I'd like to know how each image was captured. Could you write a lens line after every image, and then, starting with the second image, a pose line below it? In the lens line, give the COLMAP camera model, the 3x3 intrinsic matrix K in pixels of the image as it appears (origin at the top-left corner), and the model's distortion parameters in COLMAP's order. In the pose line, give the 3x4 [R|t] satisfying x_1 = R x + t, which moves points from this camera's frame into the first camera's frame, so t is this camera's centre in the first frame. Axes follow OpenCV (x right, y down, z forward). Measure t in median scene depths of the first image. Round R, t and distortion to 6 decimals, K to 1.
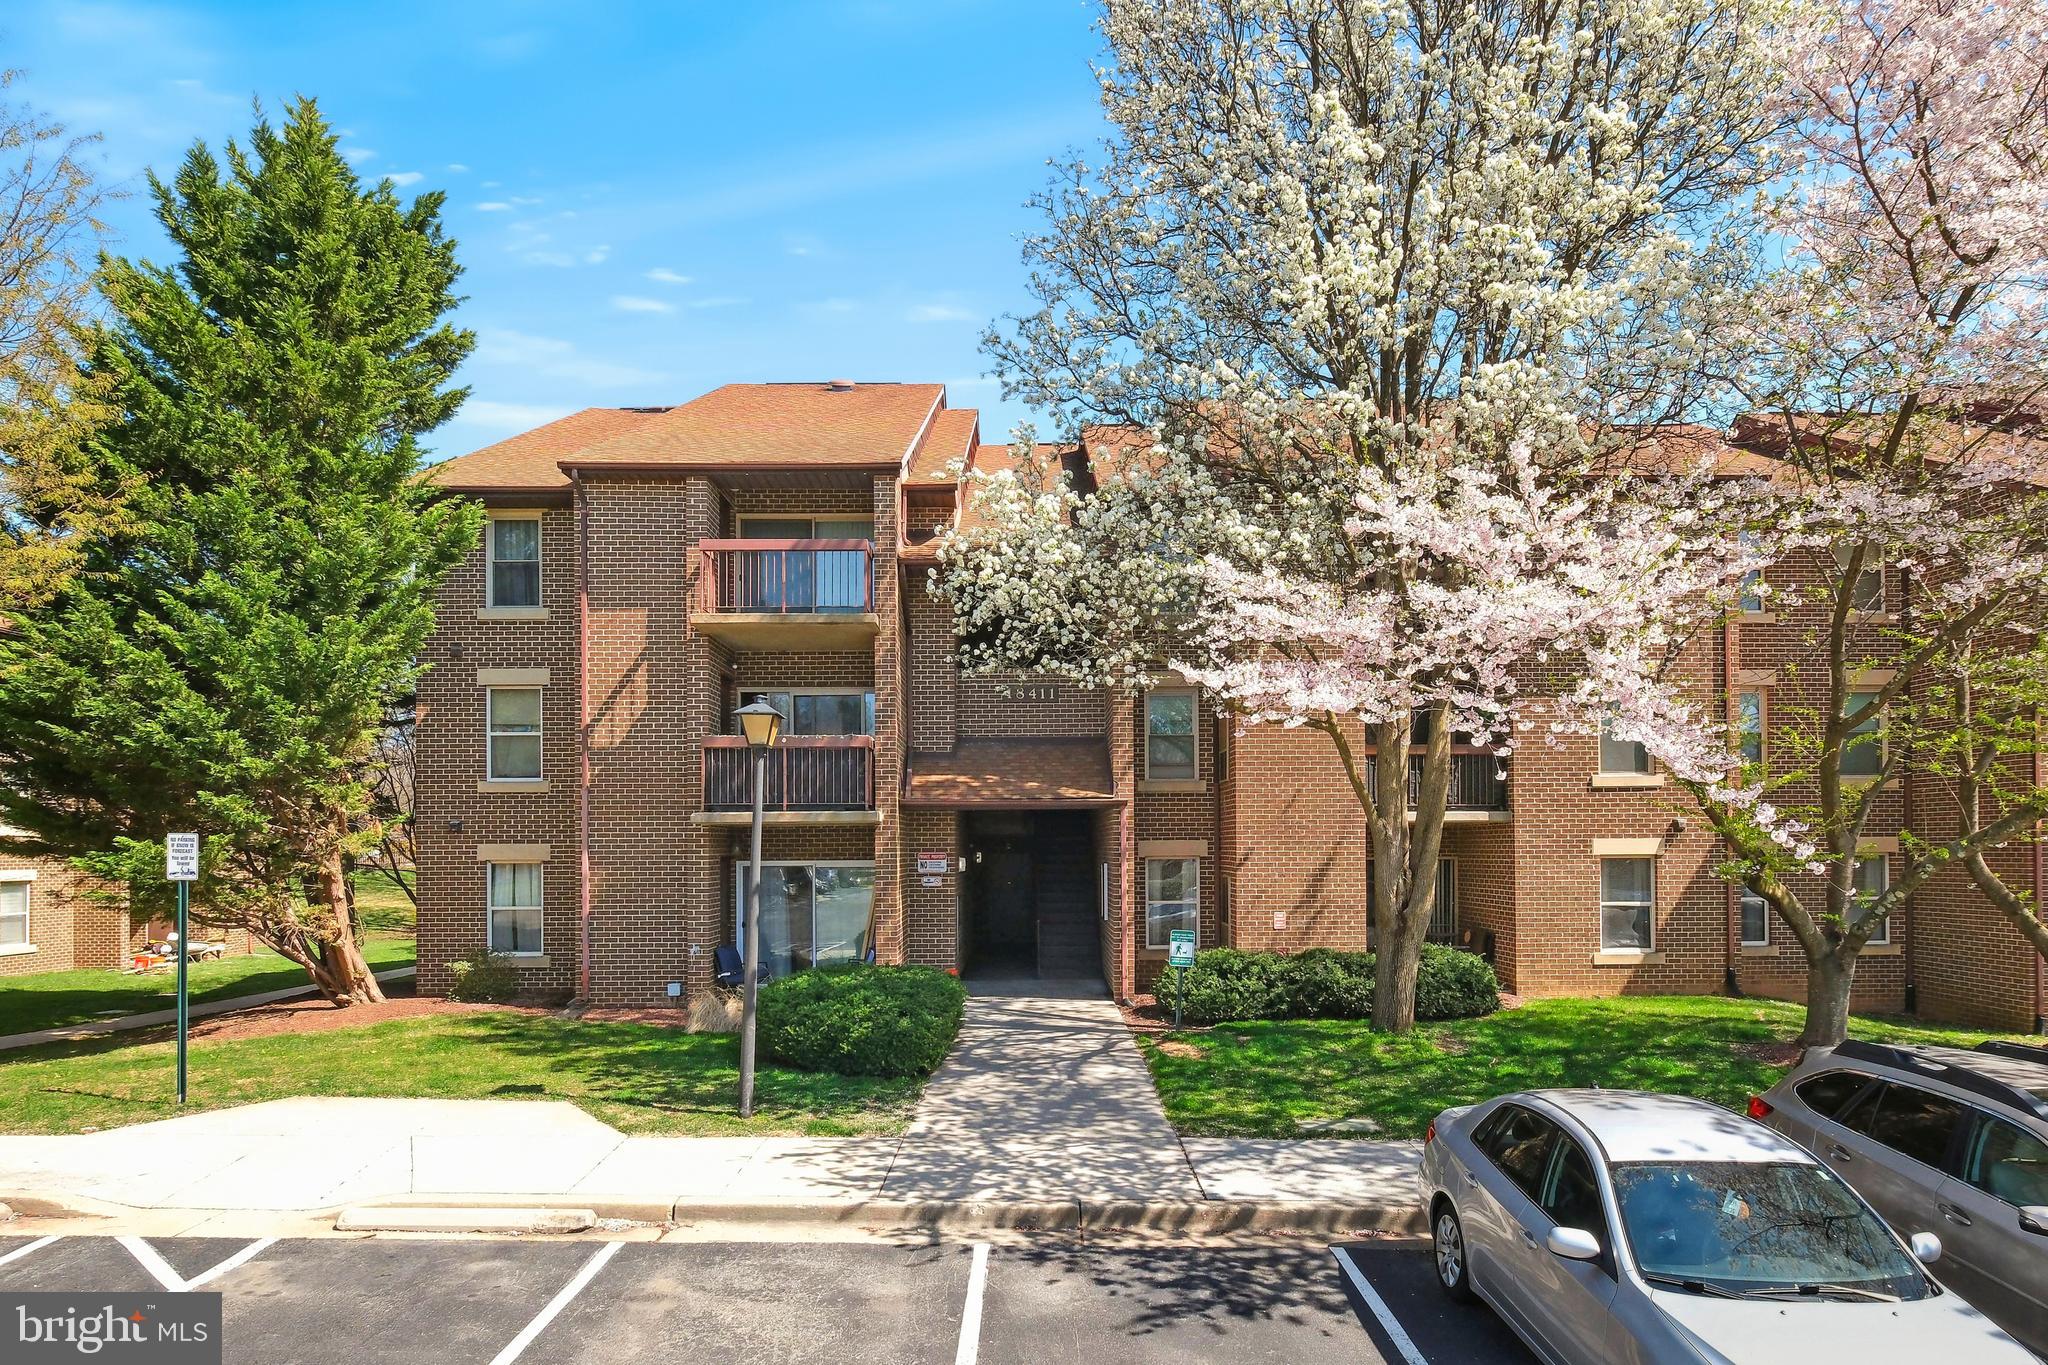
lens RADIAL K [[927.4, 0, 1023.7], [0, 927.4, 692.9], [0, 0, 1]] dist [-0.002158, 0.000442]
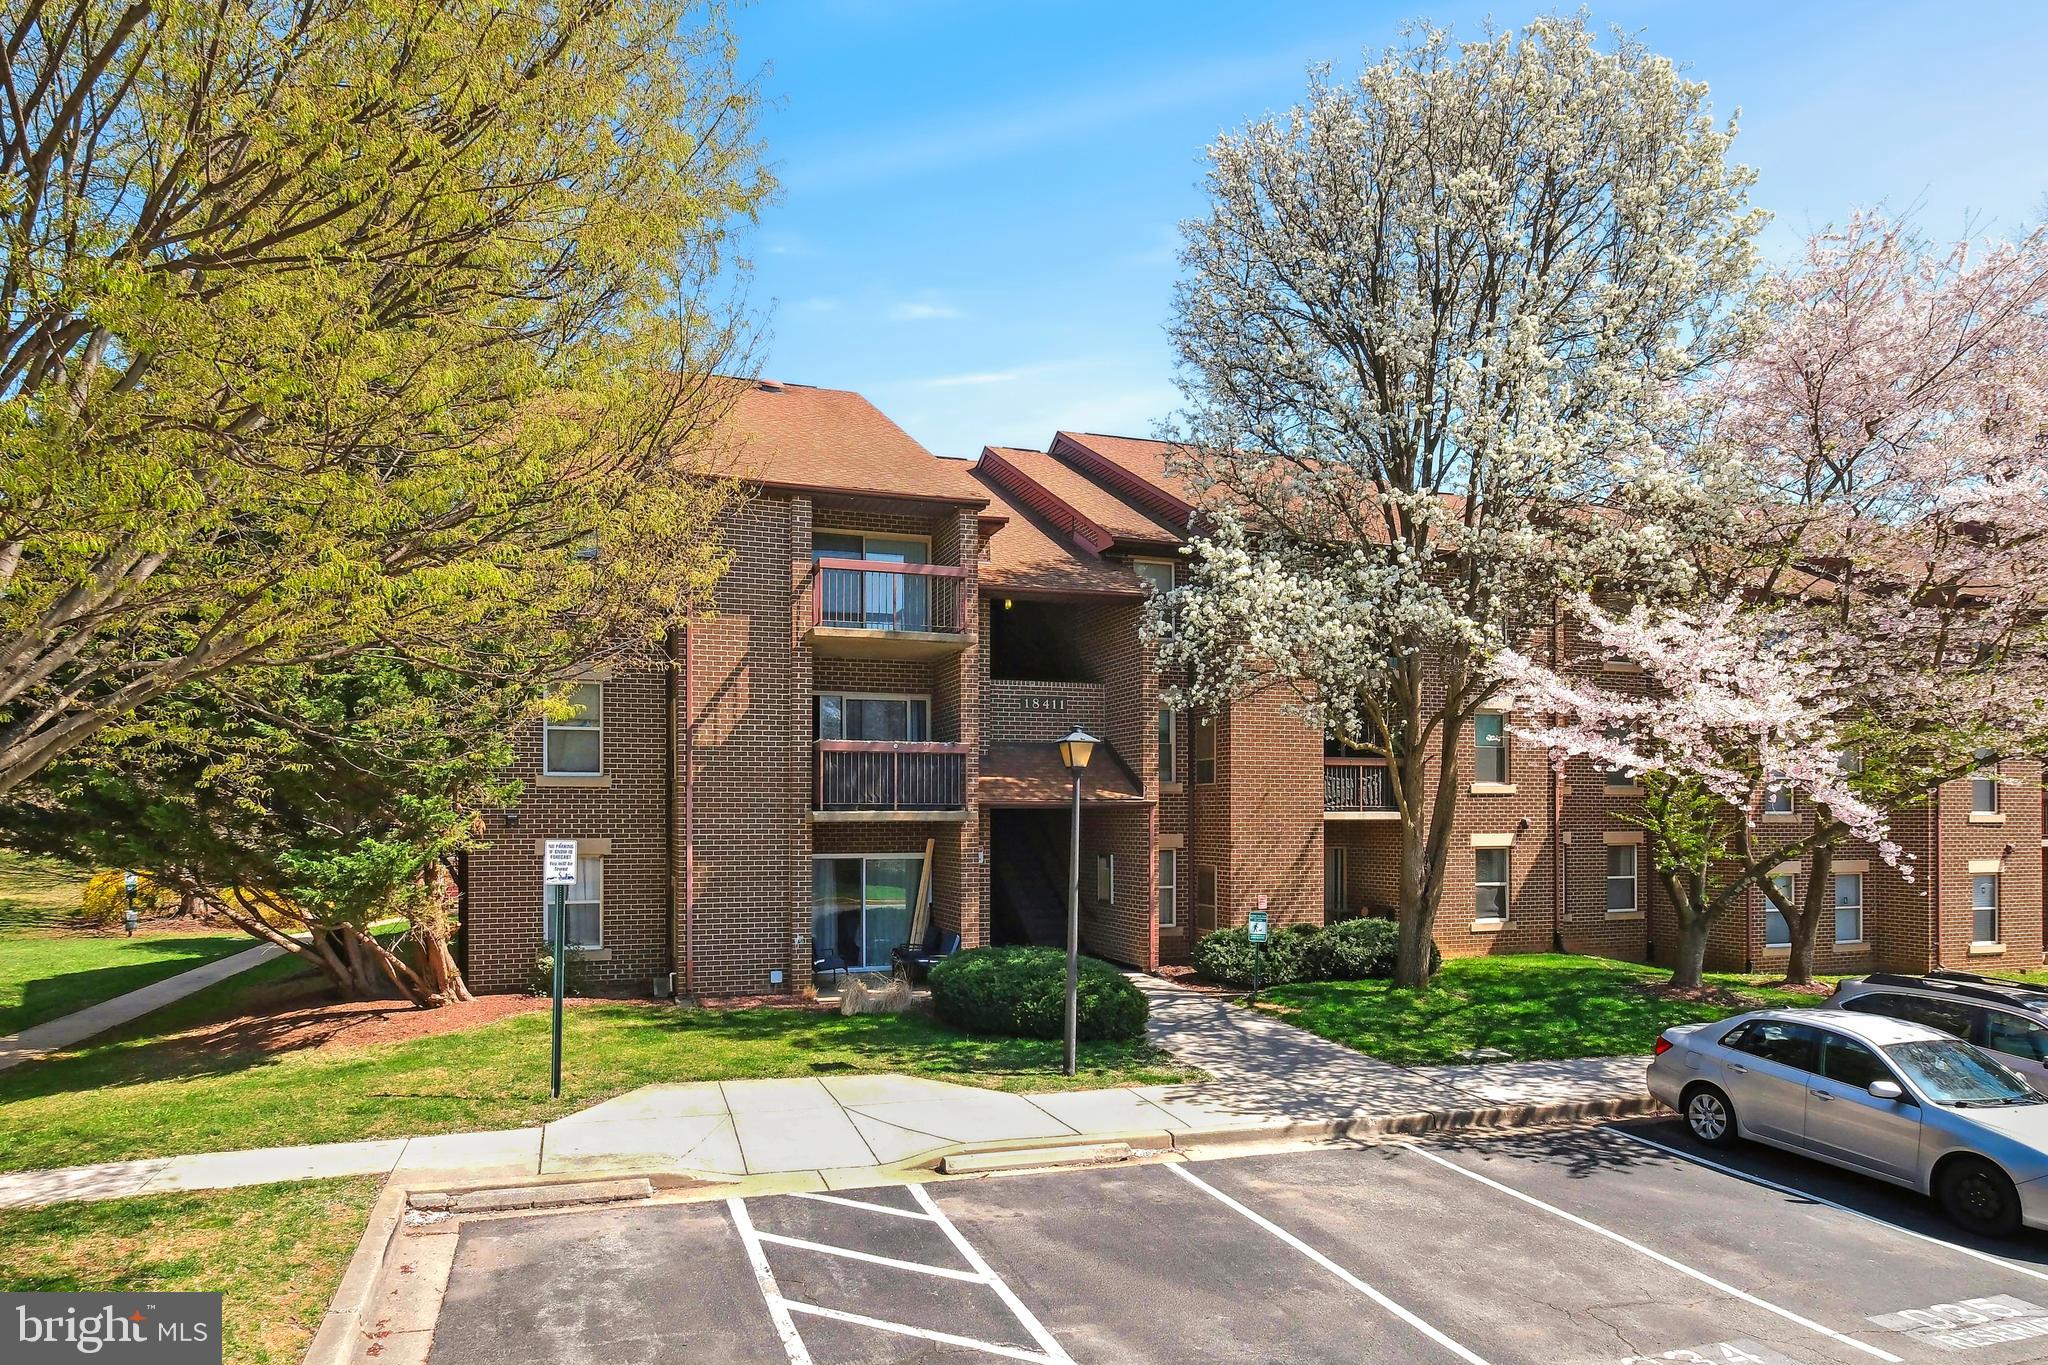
lens RADIAL K [[893.3, 0, 1018.3], [0, 893.3, 675.2], [0, 0, 1]] dist [-0.002521, 0.000119]
pose [[0.969732, 0.044058, 0.240163, -0.389022], [-0.042559, 0.999029, -0.011427, -0.027767], [-0.240433, 0.000860, 0.970665, -0.066874]]
